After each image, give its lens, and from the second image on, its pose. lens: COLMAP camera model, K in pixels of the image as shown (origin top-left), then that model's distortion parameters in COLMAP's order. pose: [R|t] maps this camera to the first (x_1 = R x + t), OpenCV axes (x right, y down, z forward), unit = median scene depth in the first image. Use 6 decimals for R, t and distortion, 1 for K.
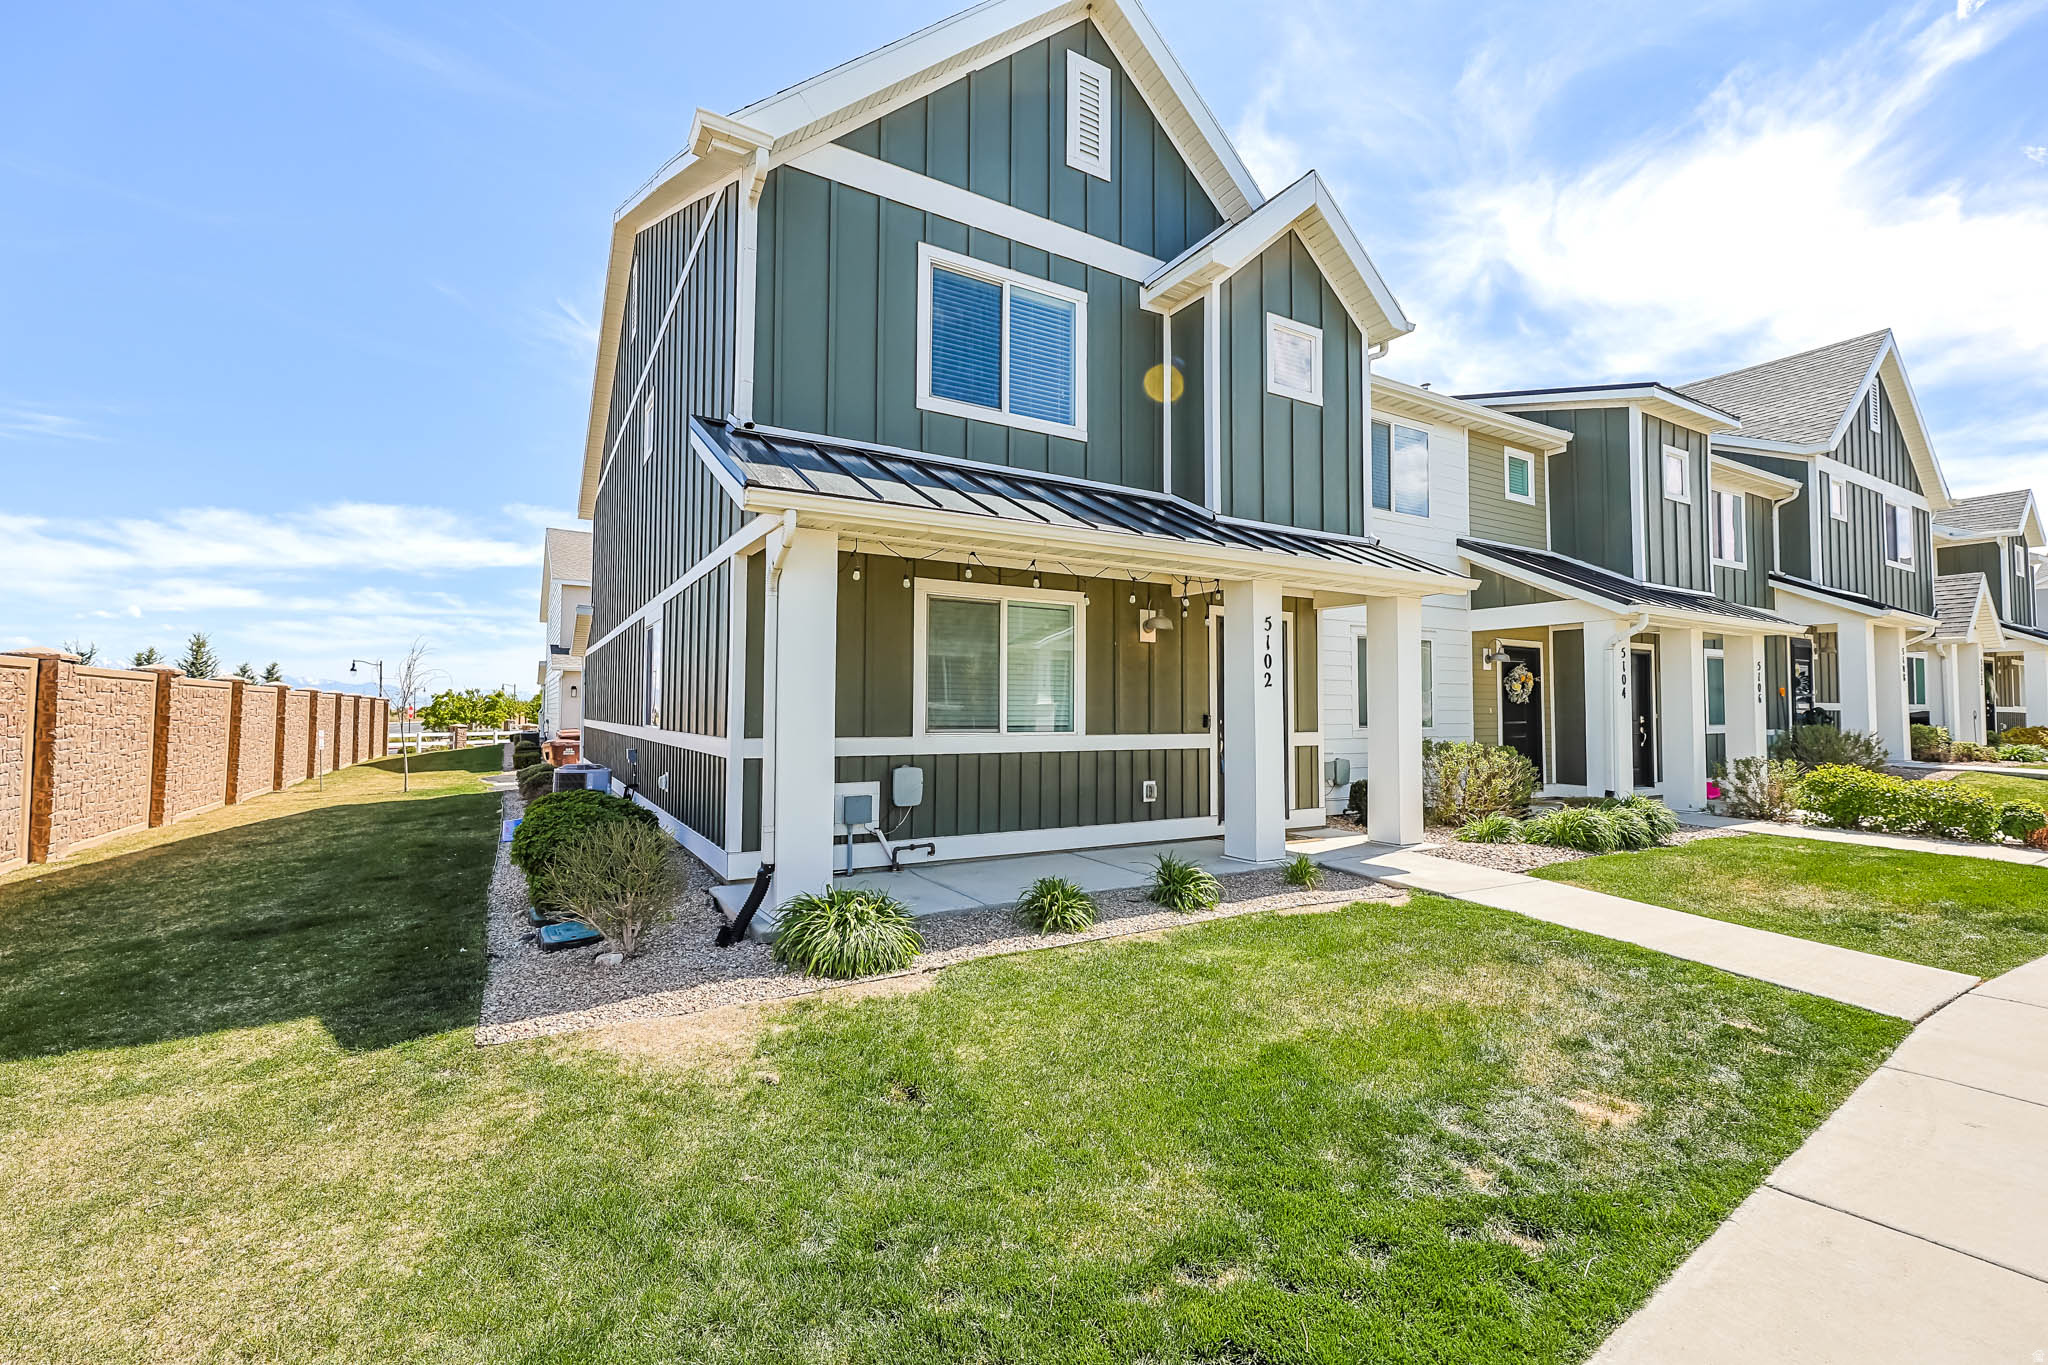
lens RADIAL K [[864.5, 0, 1023.0], [0, 864.5, 676.2], [0, 0, 1]] dist [-0.001878, -0.000511]
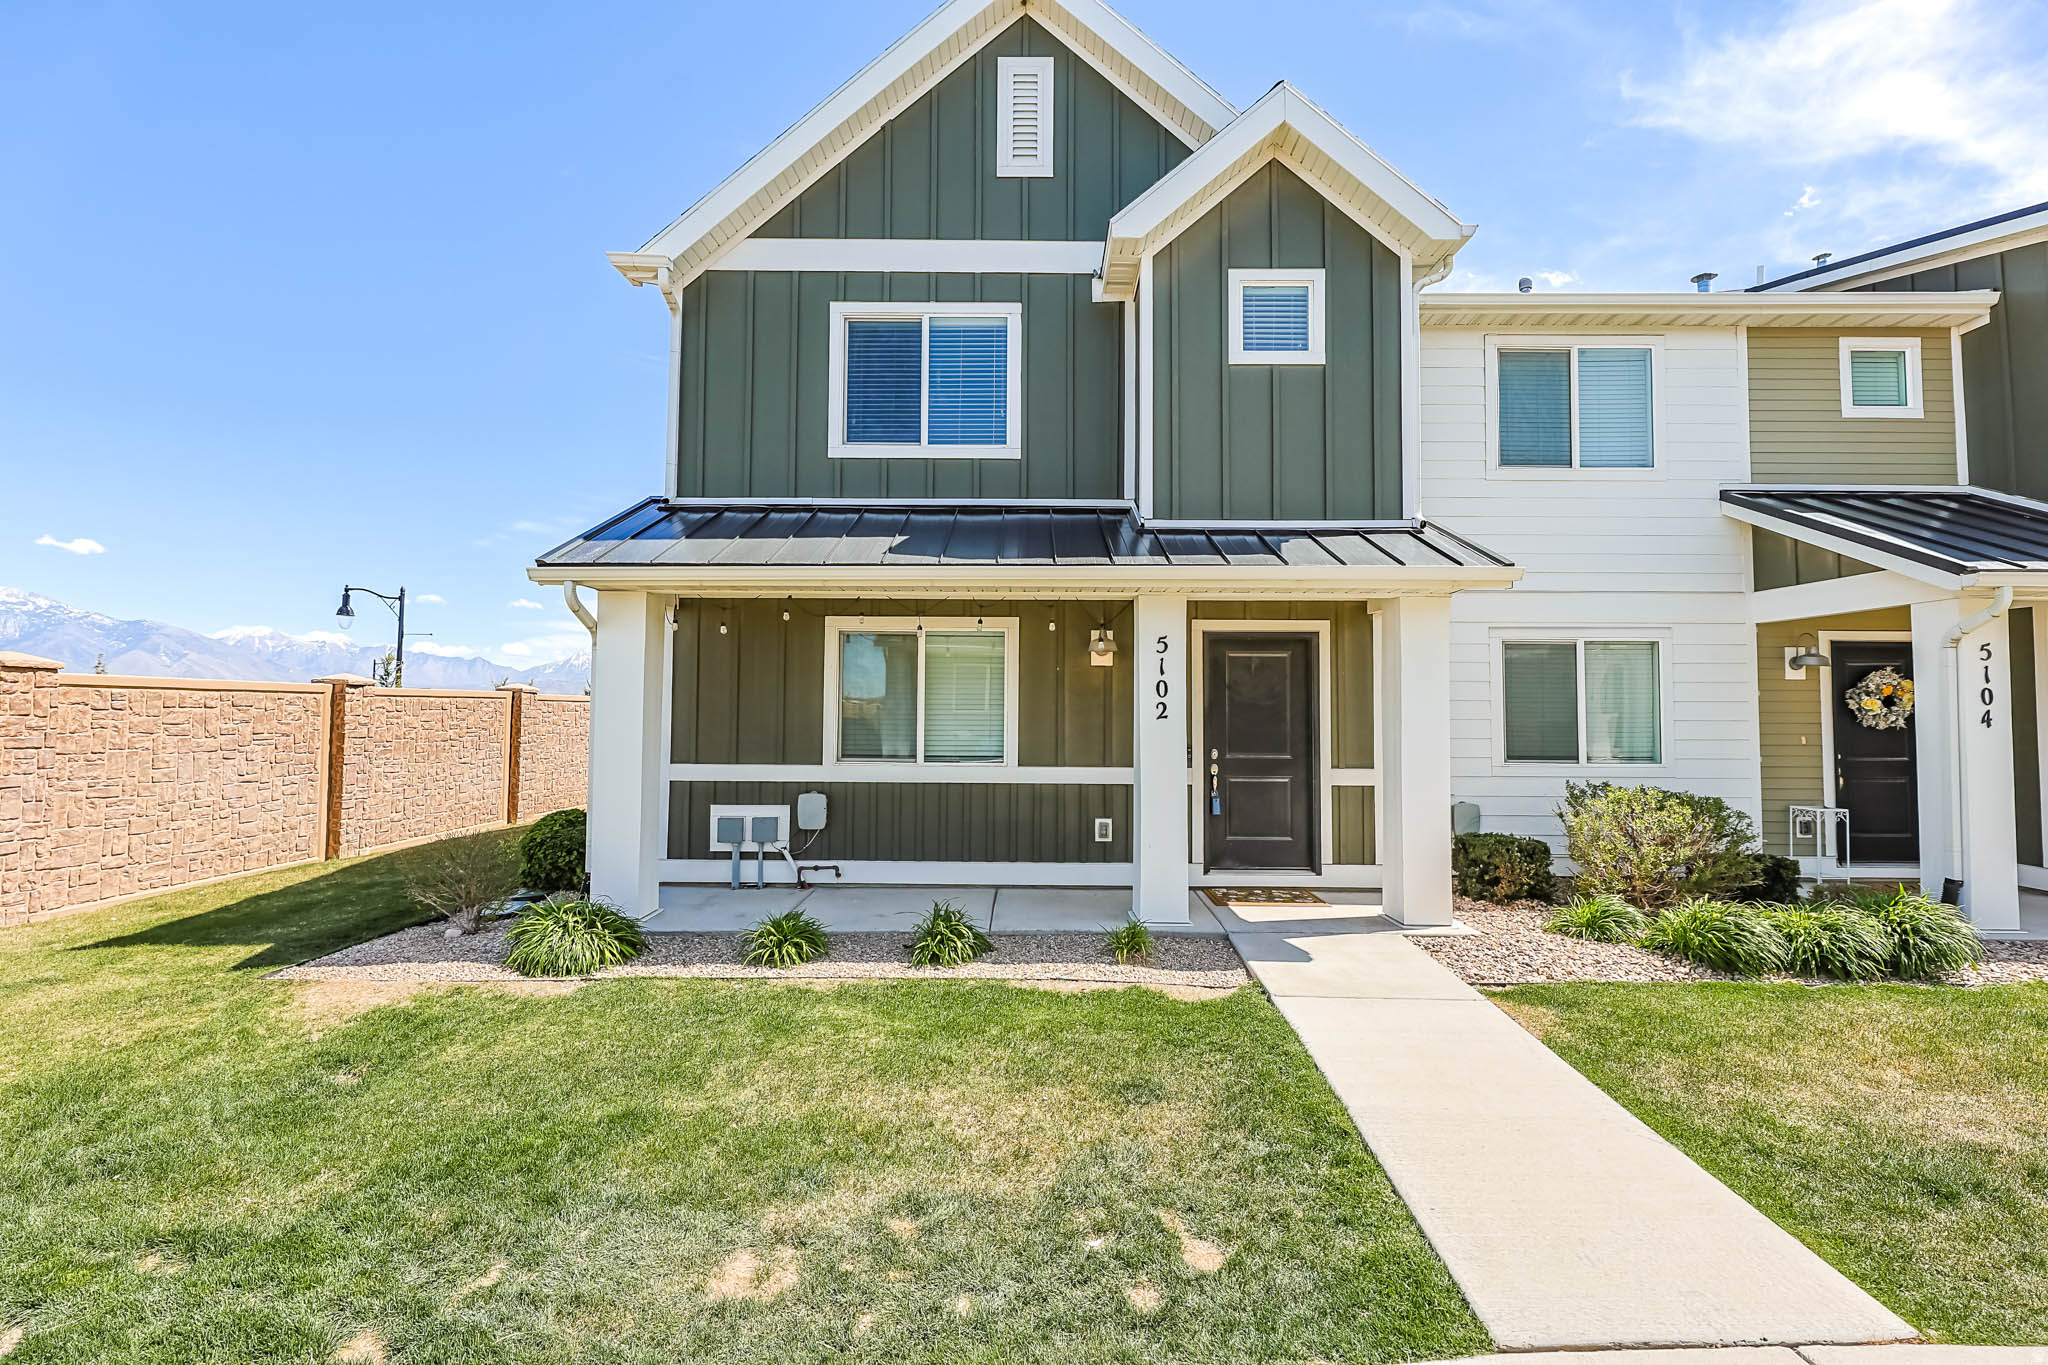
lens RADIAL K [[864.5, 0, 1023.0], [0, 864.5, 676.2], [0, 0, 1]] dist [-0.001878, -0.000511]
pose [[0.856624, -0.020185, -0.515546, 0.604018], [0.018569, 0.999793, -0.008292, -0.025070], [0.515606, -0.002470, 0.856822, 0.196364]]
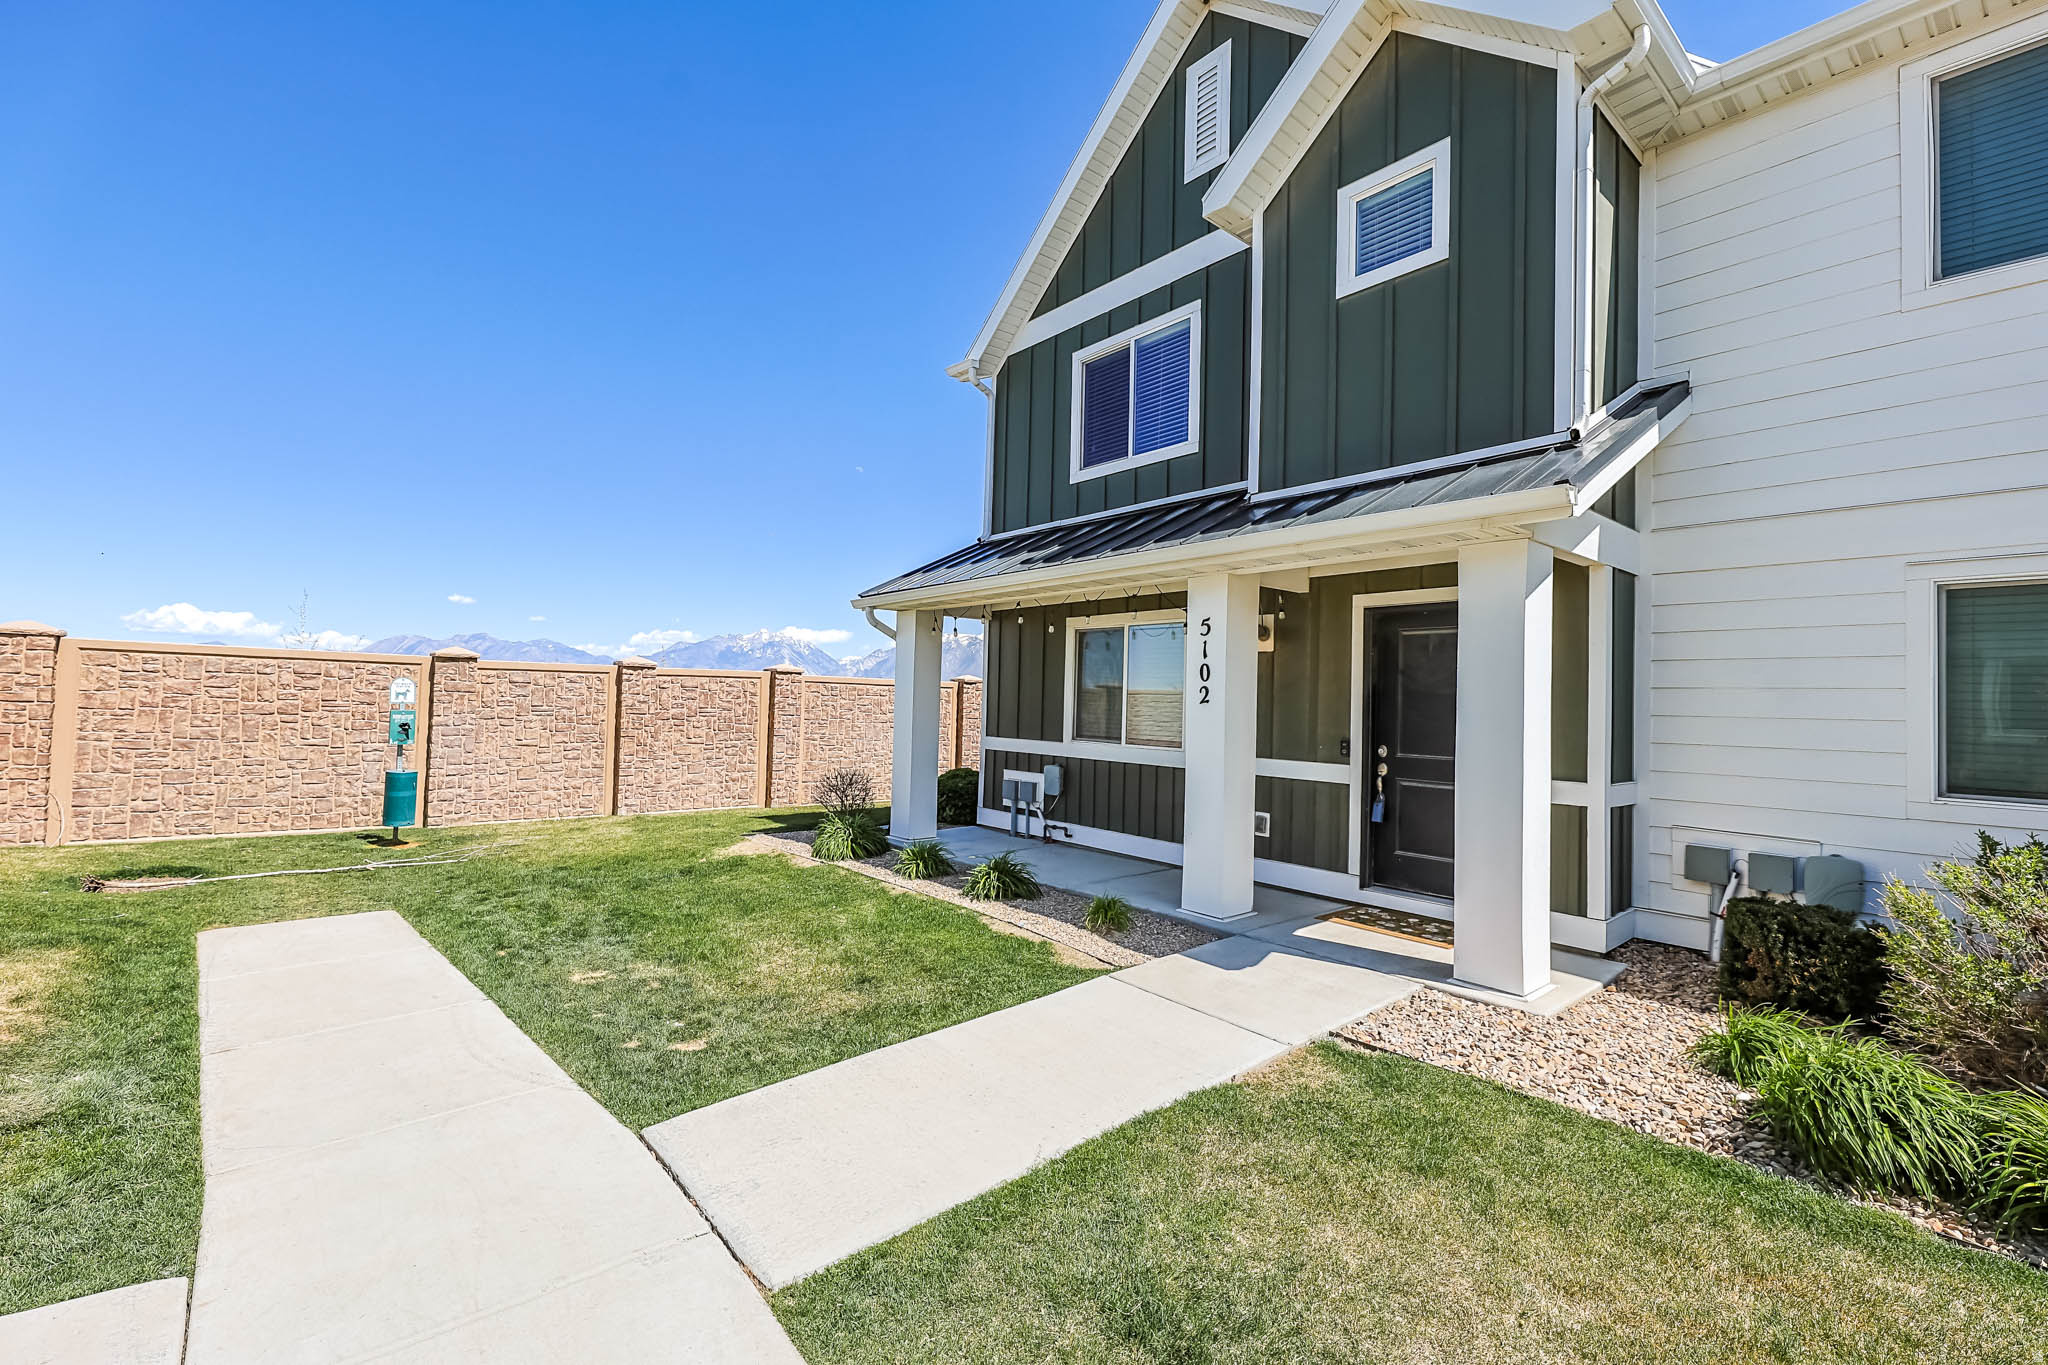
lens RADIAL K [[864.5, 0, 1023.0], [0, 864.5, 676.2], [0, 0, 1]] dist [-0.001878, -0.000511]
pose [[0.162037, -0.031037, -0.986297, 1.066601], [0.013880, 0.999478, -0.029171, 0.007939], [0.986687, -0.008963, 0.162383, 0.691127]]
